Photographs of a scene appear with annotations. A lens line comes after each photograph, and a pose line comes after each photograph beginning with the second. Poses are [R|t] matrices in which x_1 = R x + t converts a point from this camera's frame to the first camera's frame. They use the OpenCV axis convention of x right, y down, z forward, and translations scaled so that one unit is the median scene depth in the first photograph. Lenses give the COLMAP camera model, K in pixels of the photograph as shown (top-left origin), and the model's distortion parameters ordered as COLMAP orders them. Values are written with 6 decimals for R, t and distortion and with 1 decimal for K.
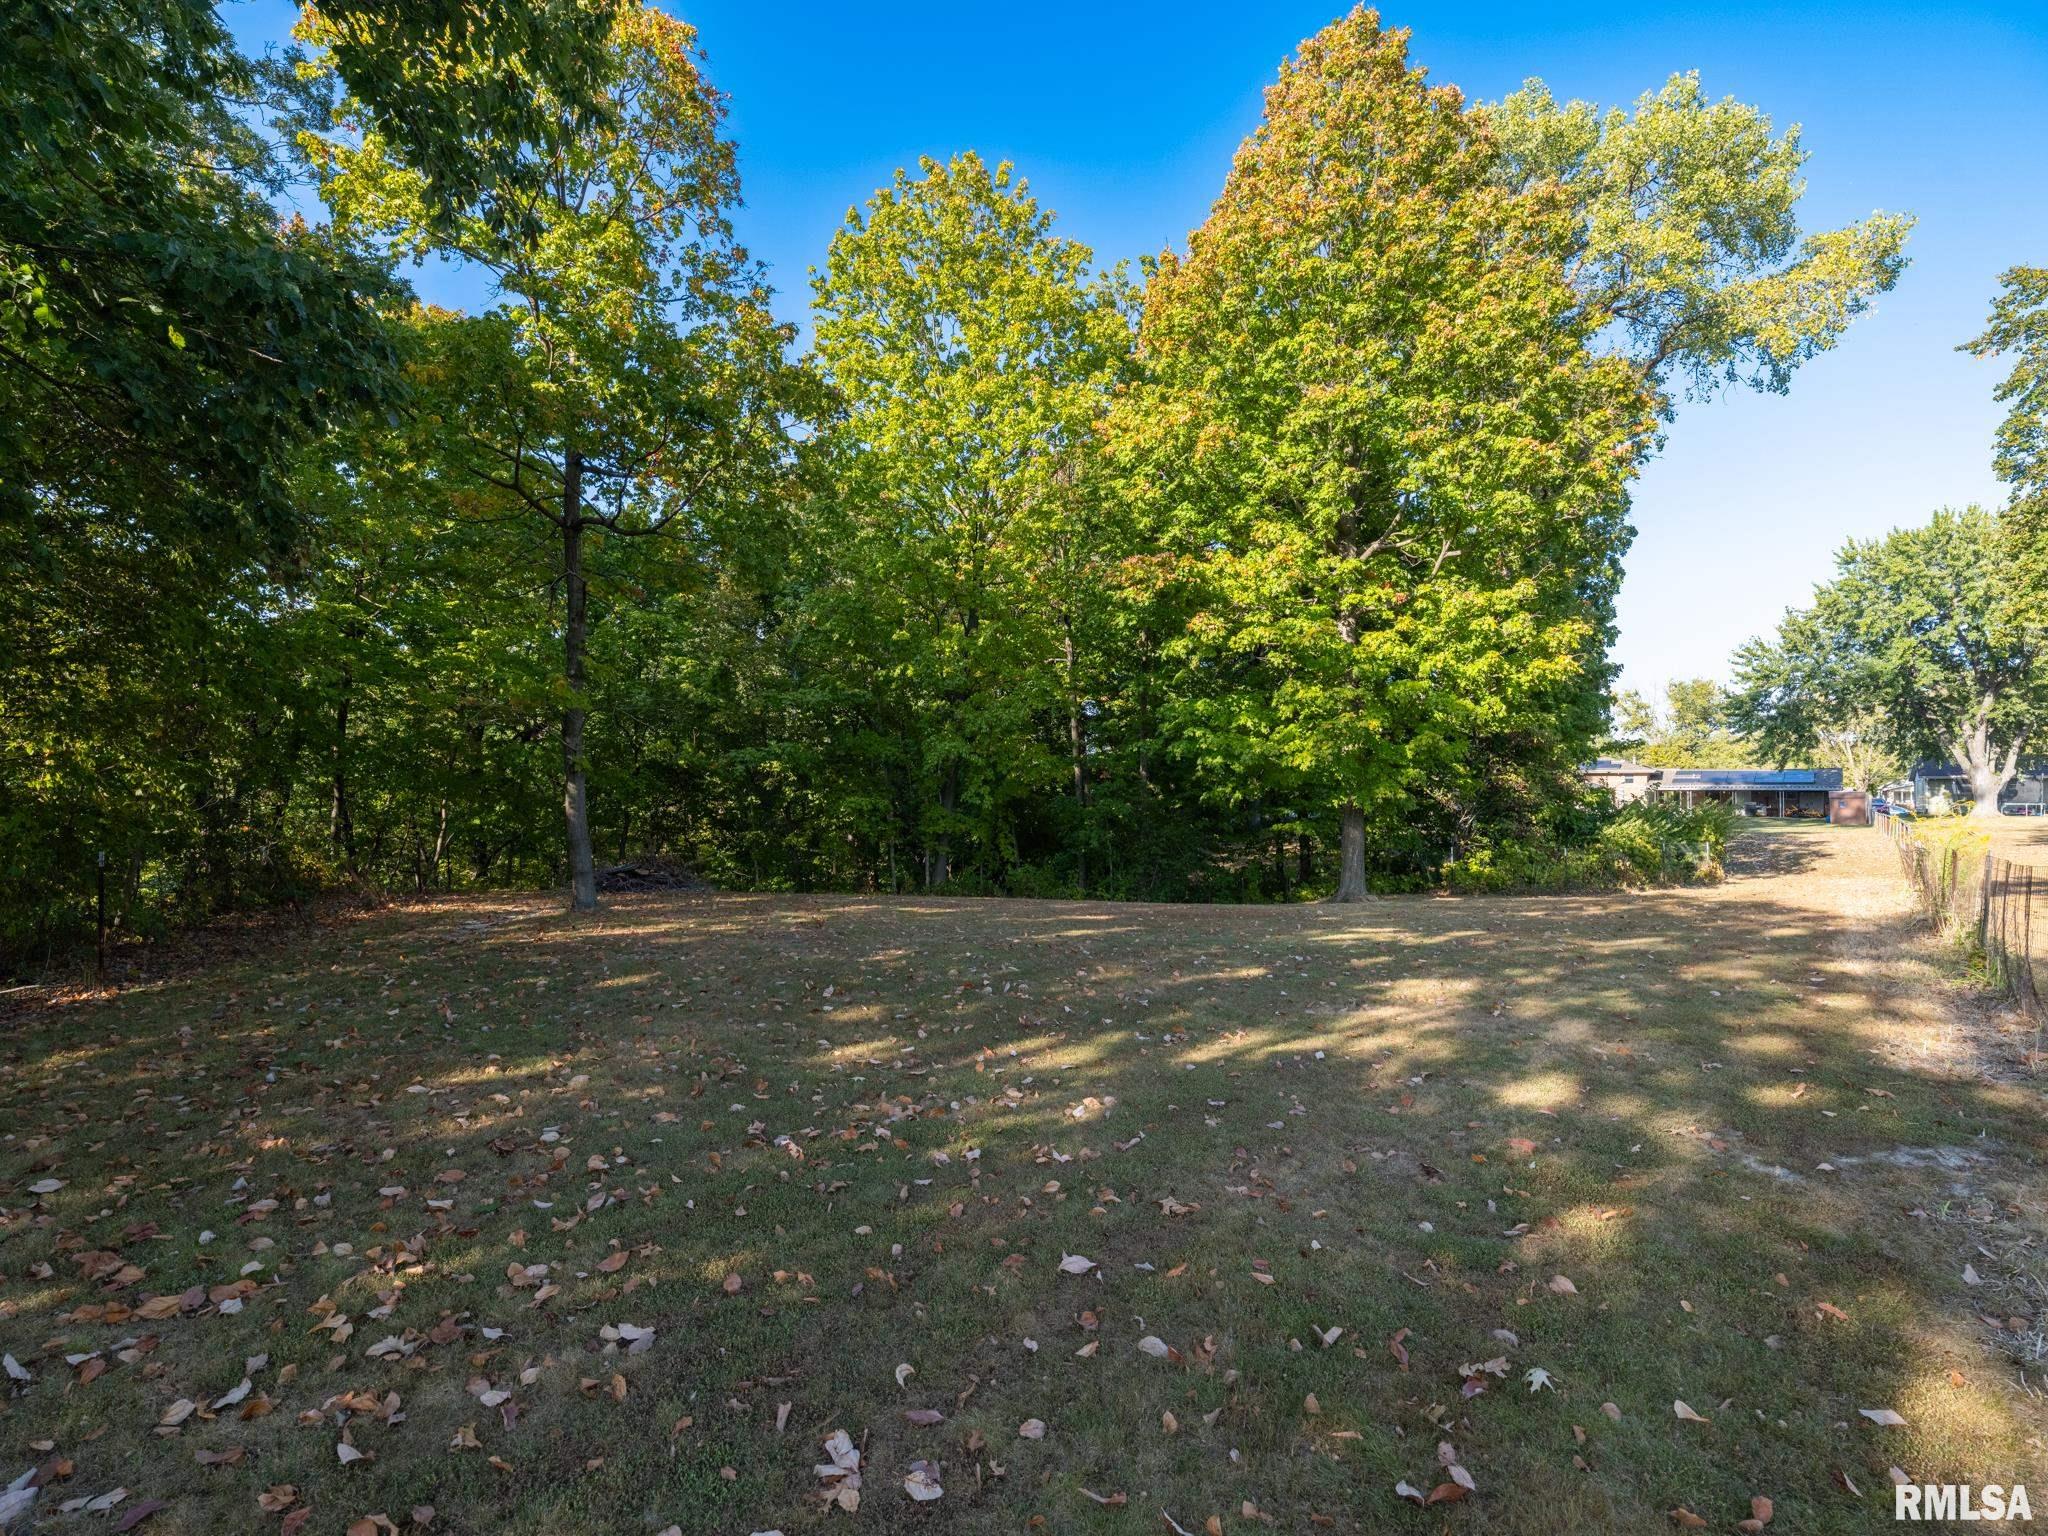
lens RADIAL K [[956.0, 0, 1024.0], [0, 956.0, 768.0], [0, 0, 1]] dist [0.000040, 0.000050]
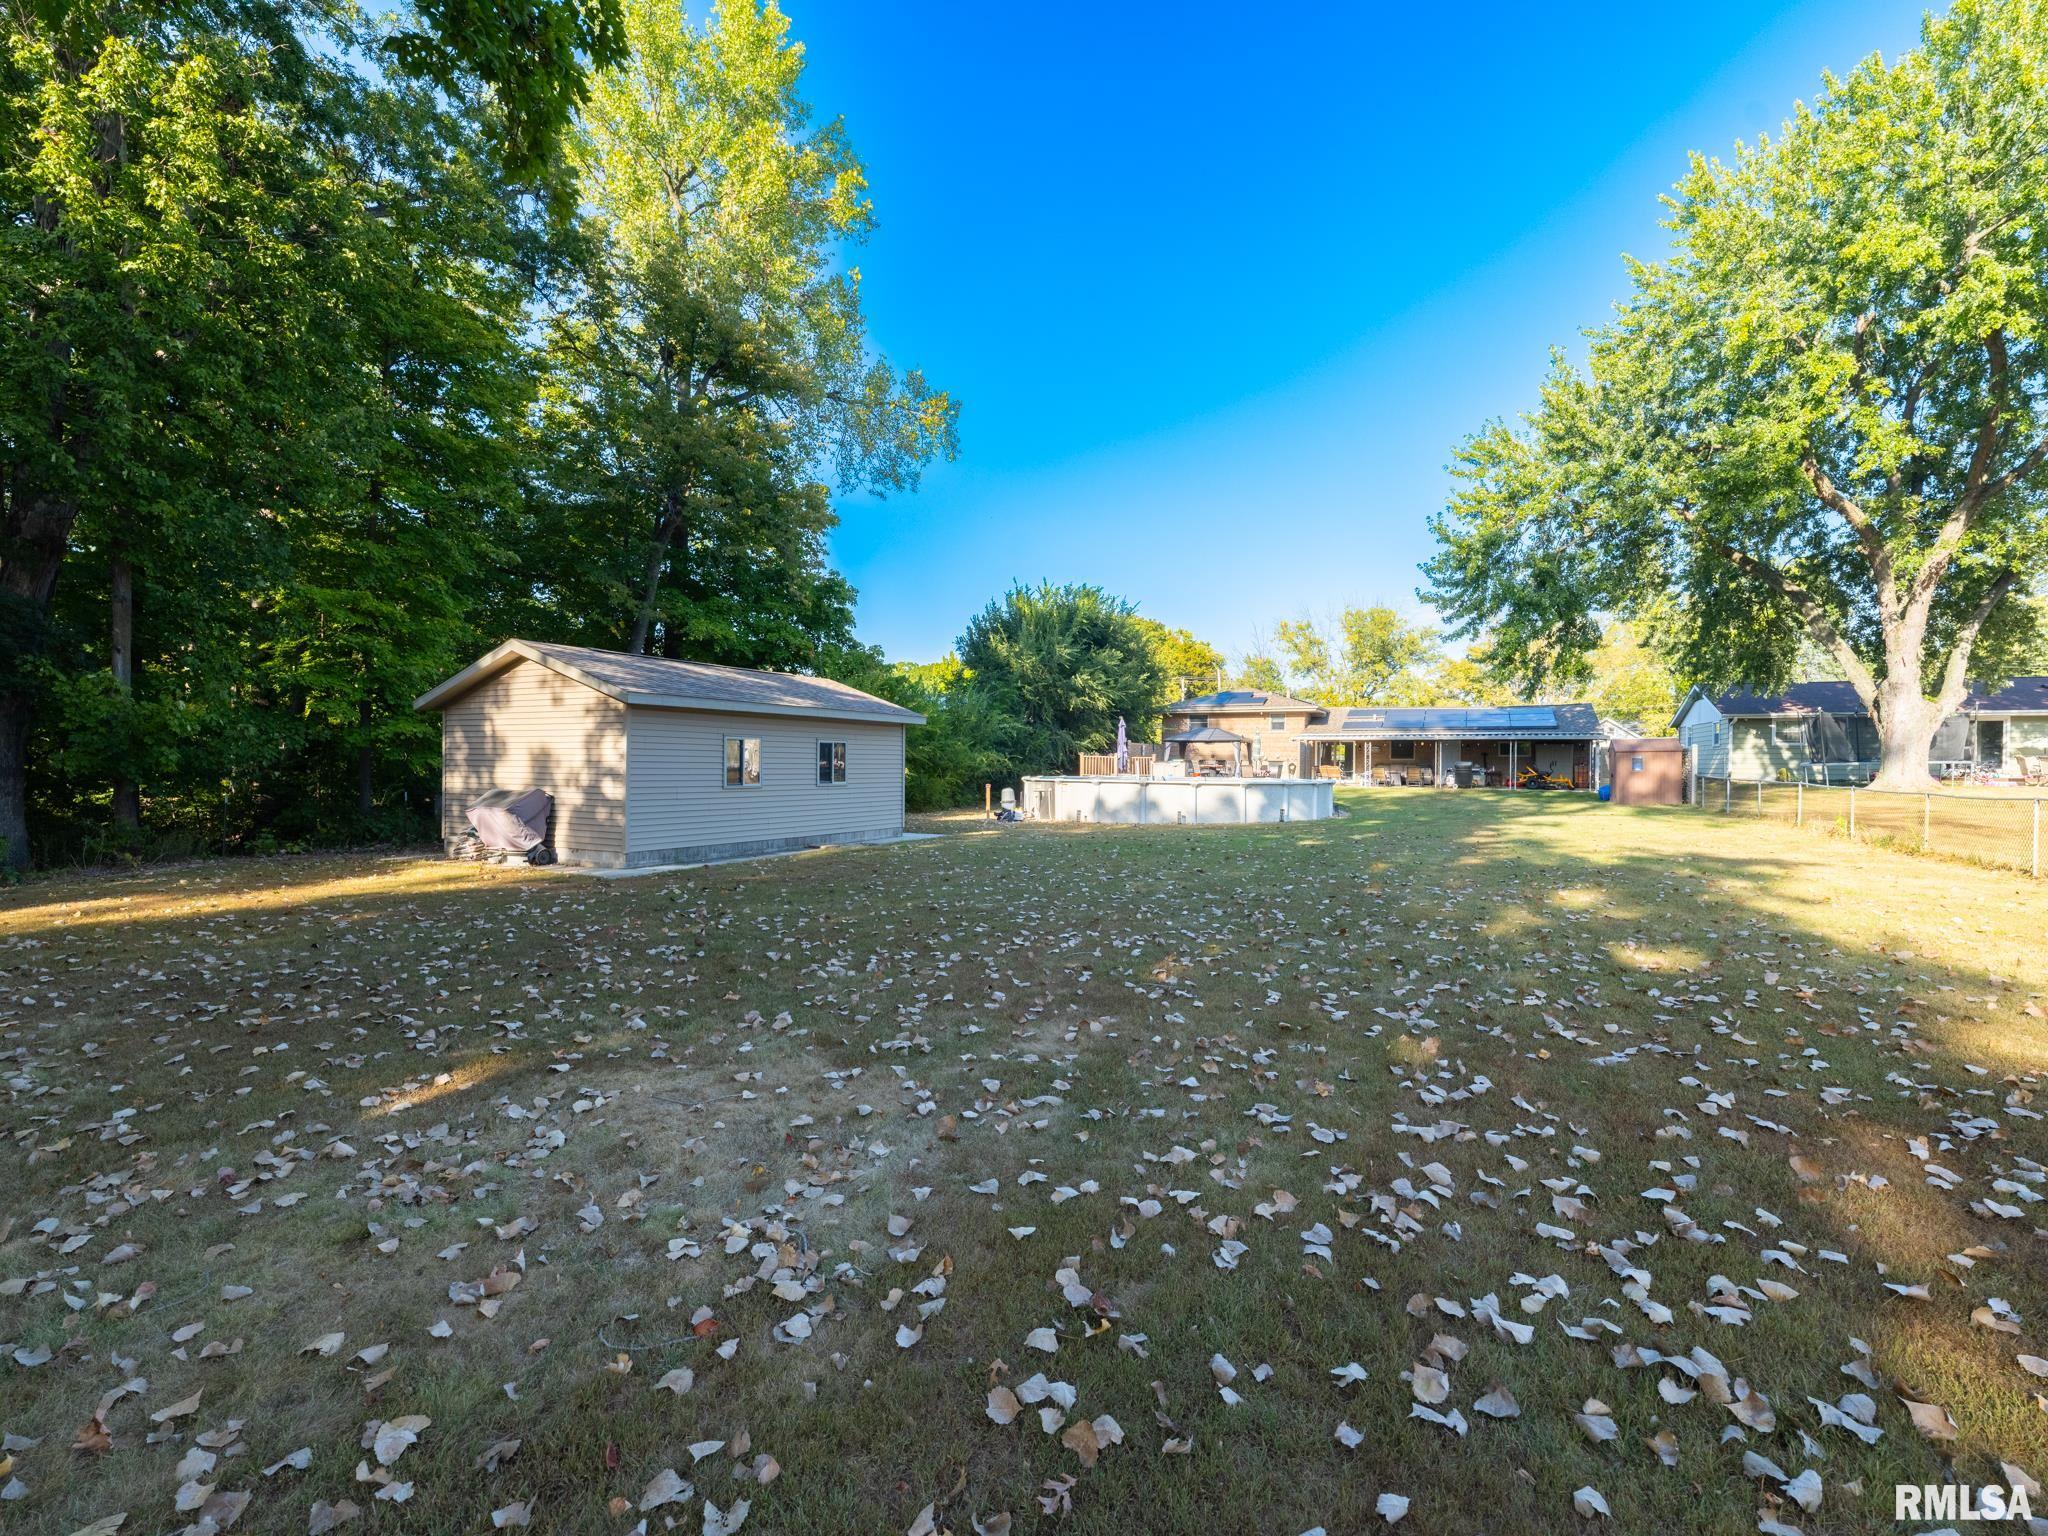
lens RADIAL K [[956.0, 0, 1024.0], [0, 956.0, 768.0], [0, 0, 1]] dist [0.000040, 0.000050]
pose [[0.964475, -0.004926, 0.264127, 0.362641], [-0.005212, 0.999277, 0.037669, 0.020061], [-0.264122, -0.037707, 0.963752, 0.525908]]
